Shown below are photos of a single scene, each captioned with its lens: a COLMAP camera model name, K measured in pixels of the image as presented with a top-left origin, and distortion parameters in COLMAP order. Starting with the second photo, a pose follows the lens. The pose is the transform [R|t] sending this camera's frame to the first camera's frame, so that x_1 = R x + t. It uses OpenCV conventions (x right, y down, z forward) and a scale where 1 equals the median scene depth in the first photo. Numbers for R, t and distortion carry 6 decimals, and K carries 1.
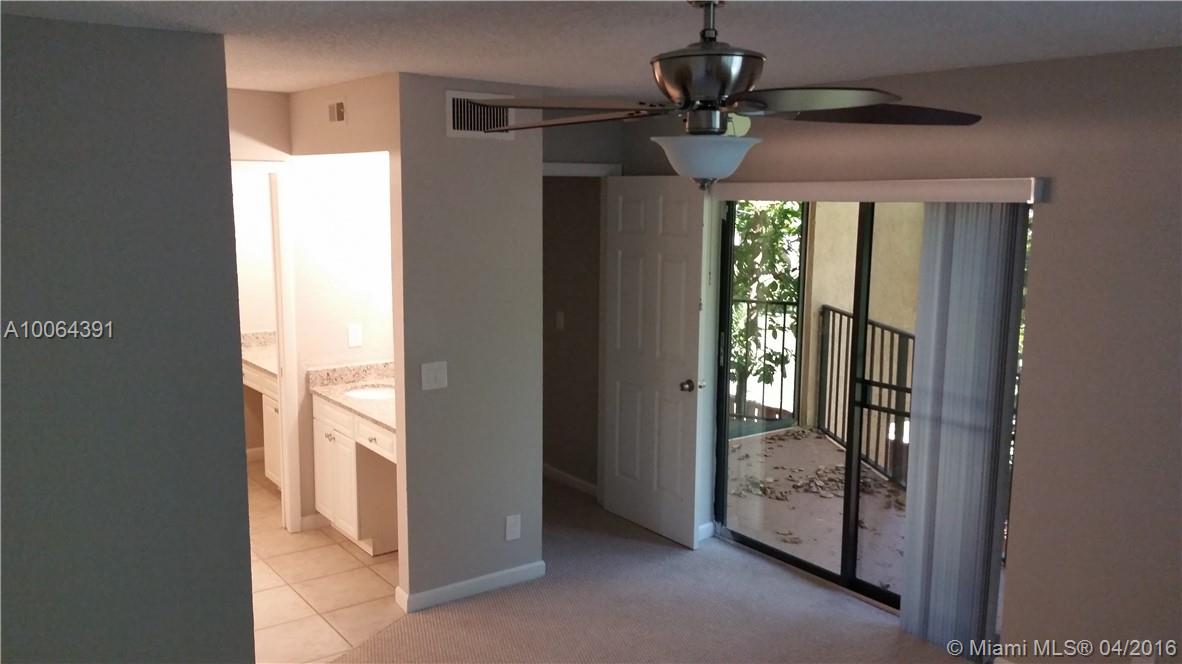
lens RADIAL K [[982.1, 0, 596.6], [0, 982.1, 334.8], [0, 0, 1]] dist [0.107839, 0.003727]
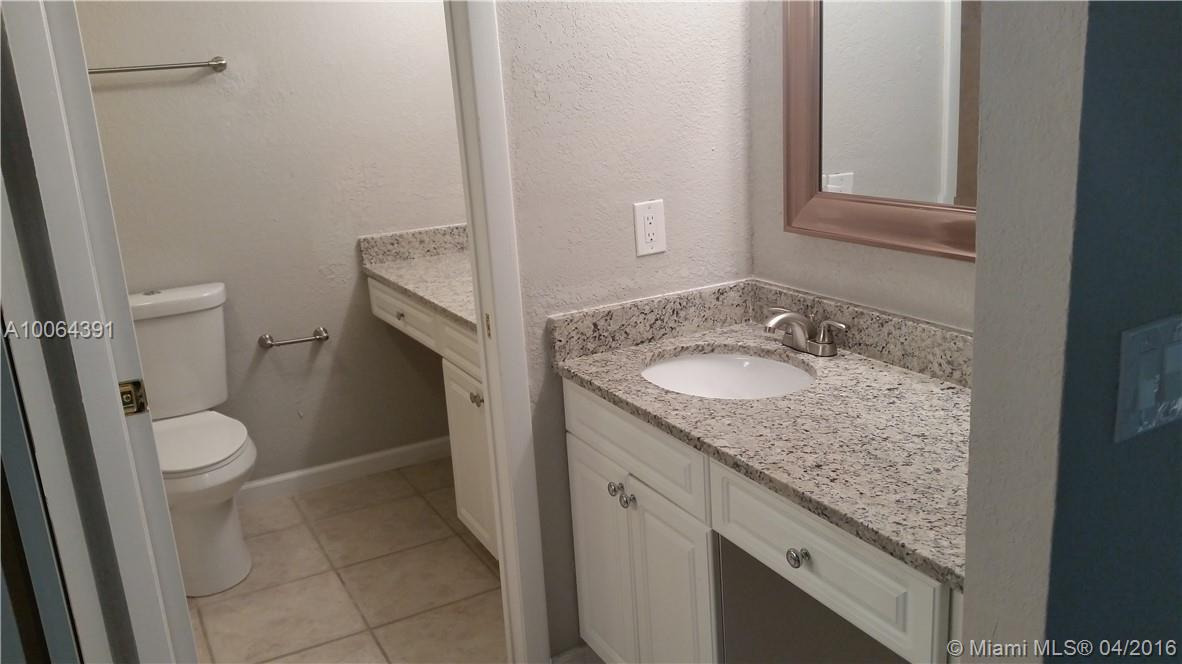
lens RADIAL K [[982.1, 0, 587.2], [0, 982.1, 334.6], [0, 0, 1]] dist [0.107839, 0.003727]
pose [[0.985541, -0.028298, -0.167060, -0.207098], [0.047017, 0.992909, 0.109182, -0.000880], [0.162785, -0.115458, 0.979883, 0.602759]]
